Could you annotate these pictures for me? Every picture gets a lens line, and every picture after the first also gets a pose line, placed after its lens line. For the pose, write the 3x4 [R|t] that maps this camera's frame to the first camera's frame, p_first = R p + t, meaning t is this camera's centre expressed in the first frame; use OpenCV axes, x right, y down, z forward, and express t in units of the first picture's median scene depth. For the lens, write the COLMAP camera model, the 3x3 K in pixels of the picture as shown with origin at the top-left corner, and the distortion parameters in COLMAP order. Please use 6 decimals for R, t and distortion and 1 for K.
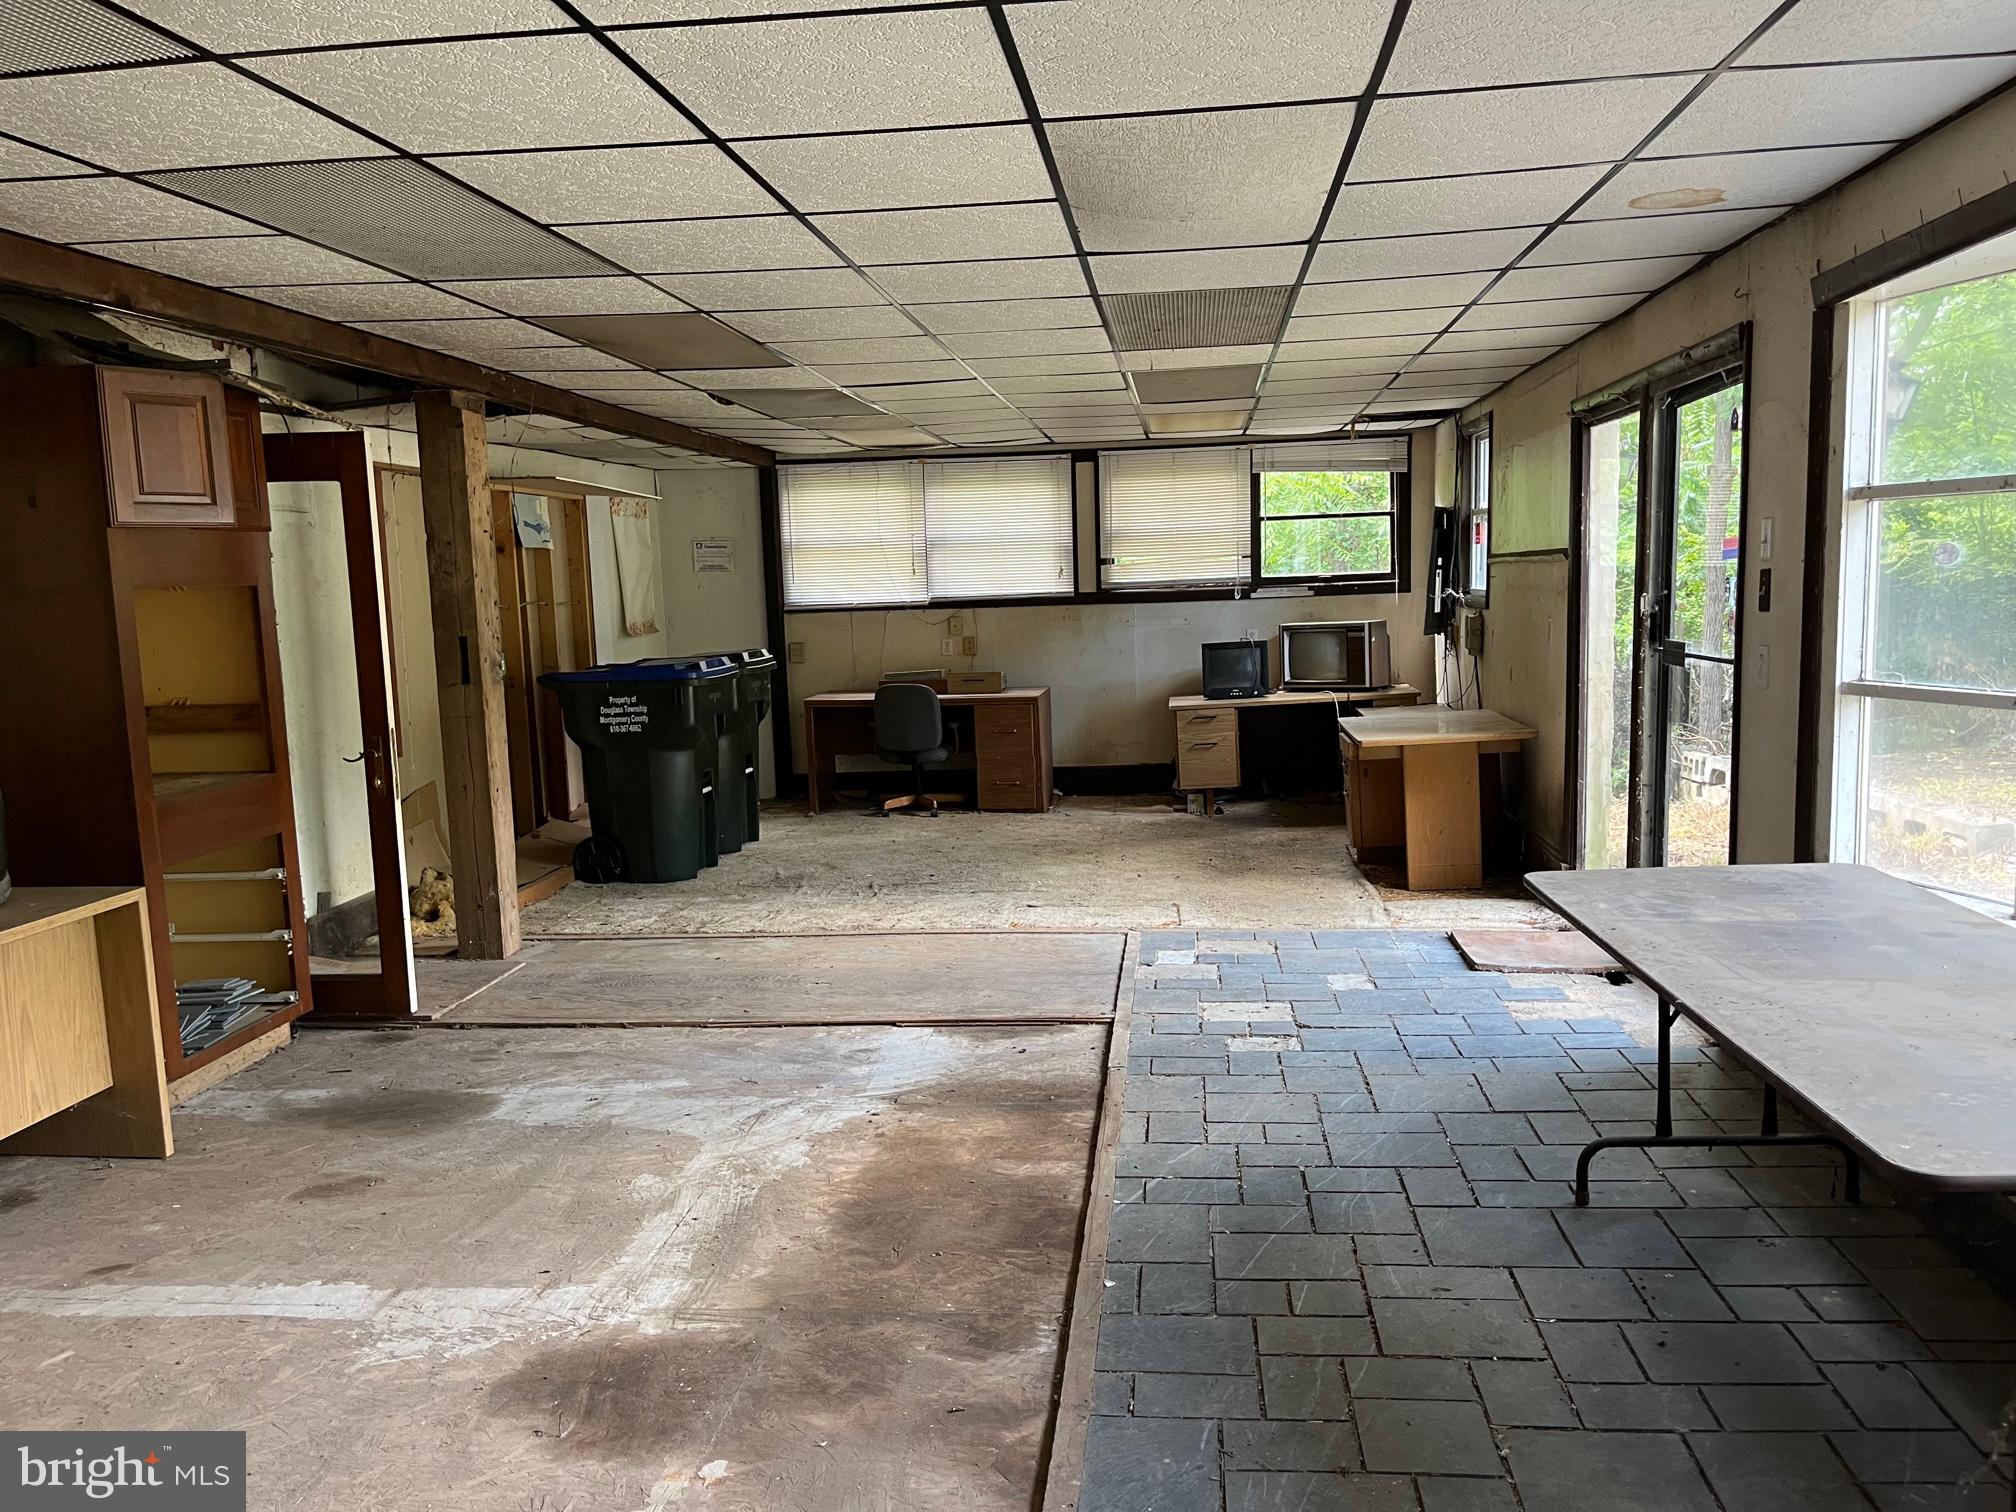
lens RADIAL K [[1519.5, 0, 1008.0], [0, 1519.5, 756.0], [0, 0, 1]] dist [0.001188, -0.000952]
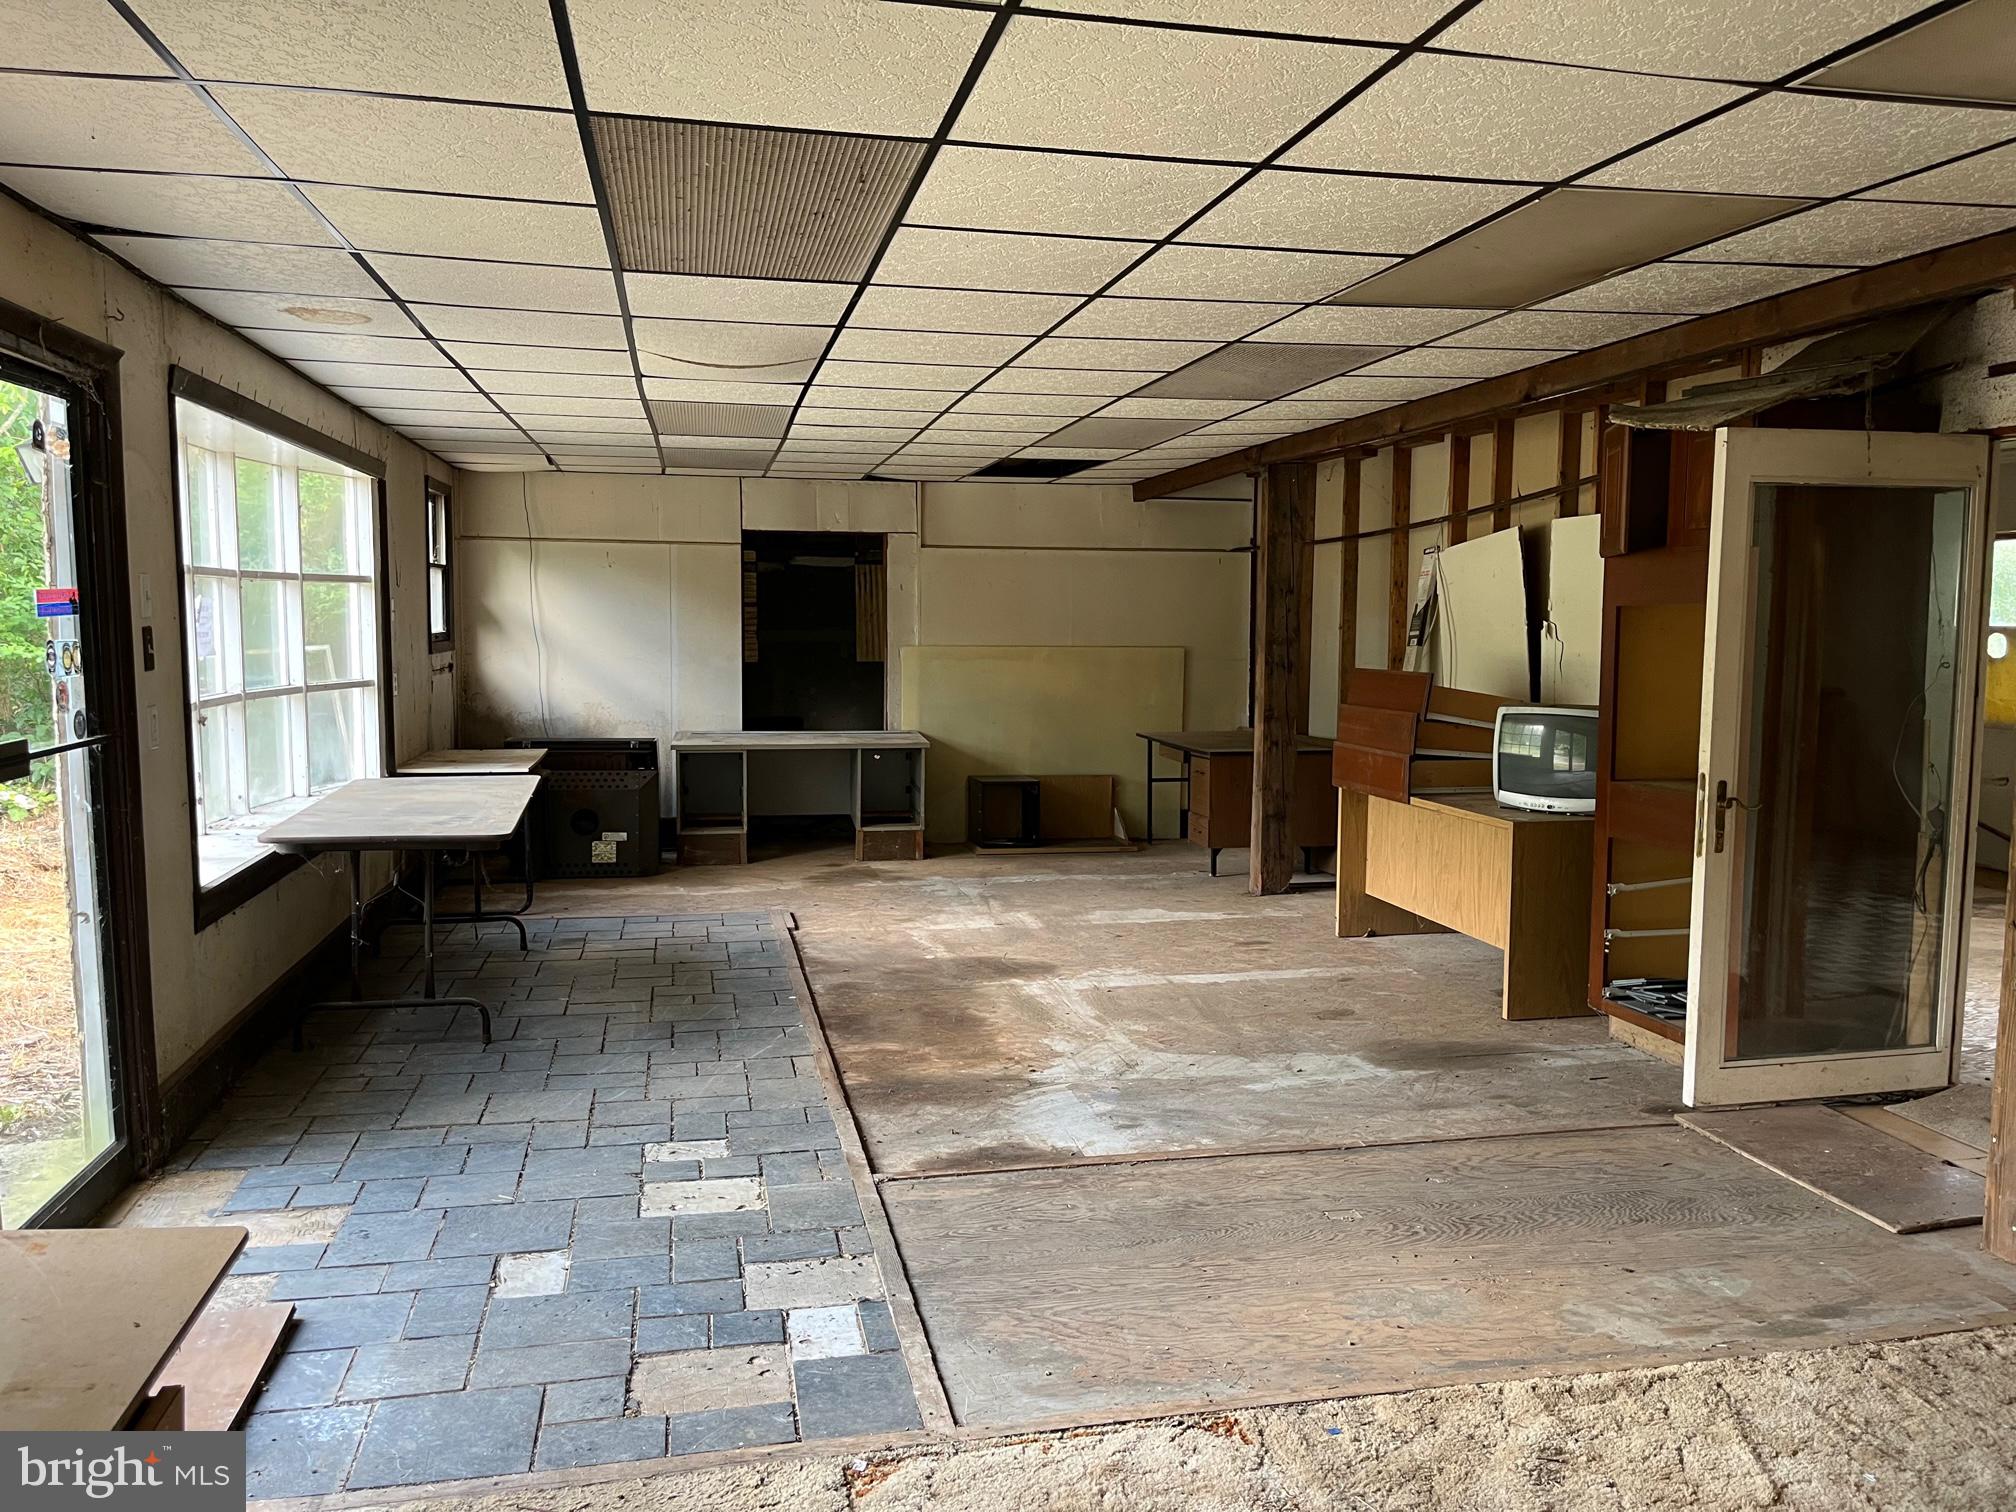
lens RADIAL K [[1519.5, 0, 1008.0], [0, 1519.5, 756.0], [0, 0, 1]] dist [0.001188, -0.000952]
pose [[-0.947422, 0.054299, -0.315347, 0.275224], [-0.015481, 0.976565, 0.214665, -0.240830], [0.319613, 0.208260, -0.924378, 1.956383]]
